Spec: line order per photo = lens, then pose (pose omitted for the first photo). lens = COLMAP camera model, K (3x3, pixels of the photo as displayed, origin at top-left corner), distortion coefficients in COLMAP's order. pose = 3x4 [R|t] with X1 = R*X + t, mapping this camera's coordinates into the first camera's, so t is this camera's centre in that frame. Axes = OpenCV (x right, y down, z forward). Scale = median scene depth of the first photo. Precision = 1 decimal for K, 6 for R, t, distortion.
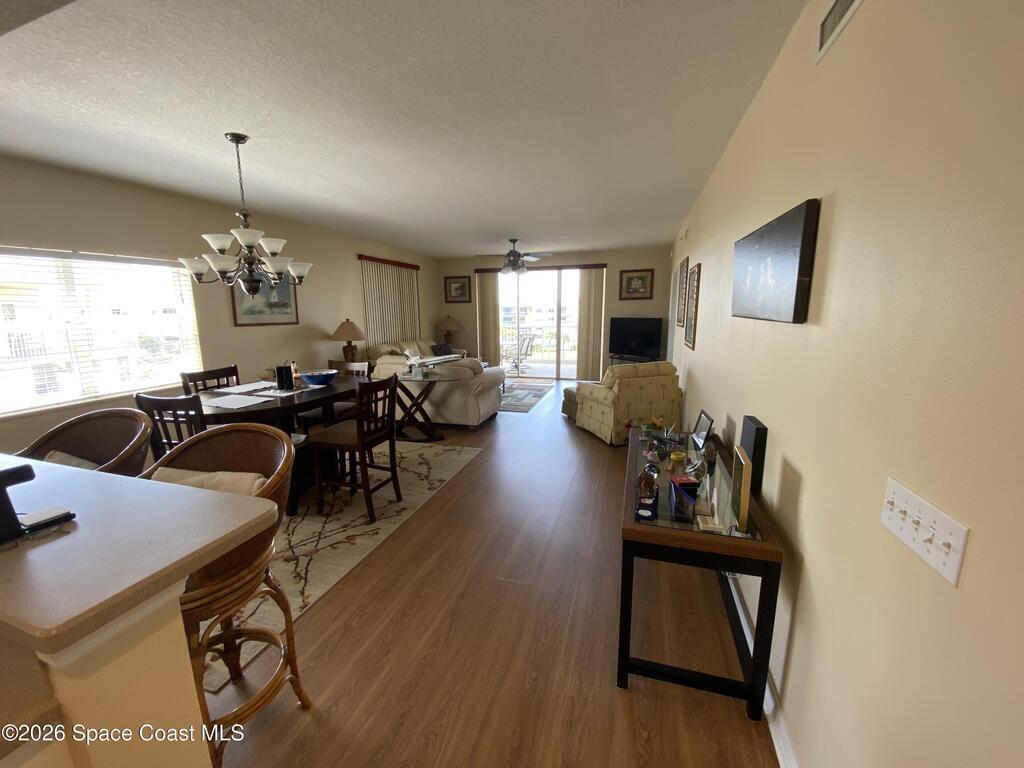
lens RADIAL K [[417.3, 0, 516.4], [0, 417.3, 387.1], [0, 0, 1]] dist [0.006039, -0.009660]
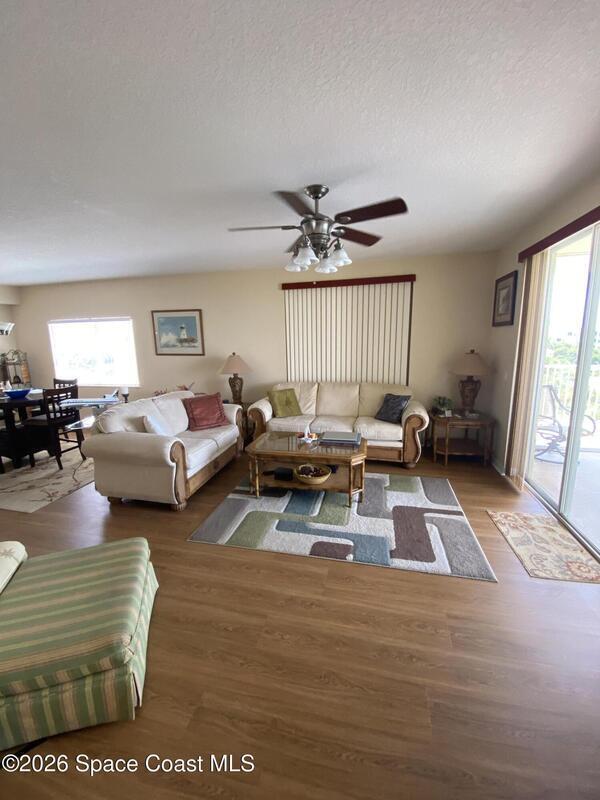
lens RADIAL K [[326.0, 0, 300.6], [0, 326.0, 397.7], [0, 0, 1]] dist [0.006039, -0.009660]
pose [[0.041028, 0.178794, -0.983031, 0.318525], [-0.164785, 0.971597, 0.169837, -0.163150], [0.985476, 0.155020, 0.069325, 0.836876]]
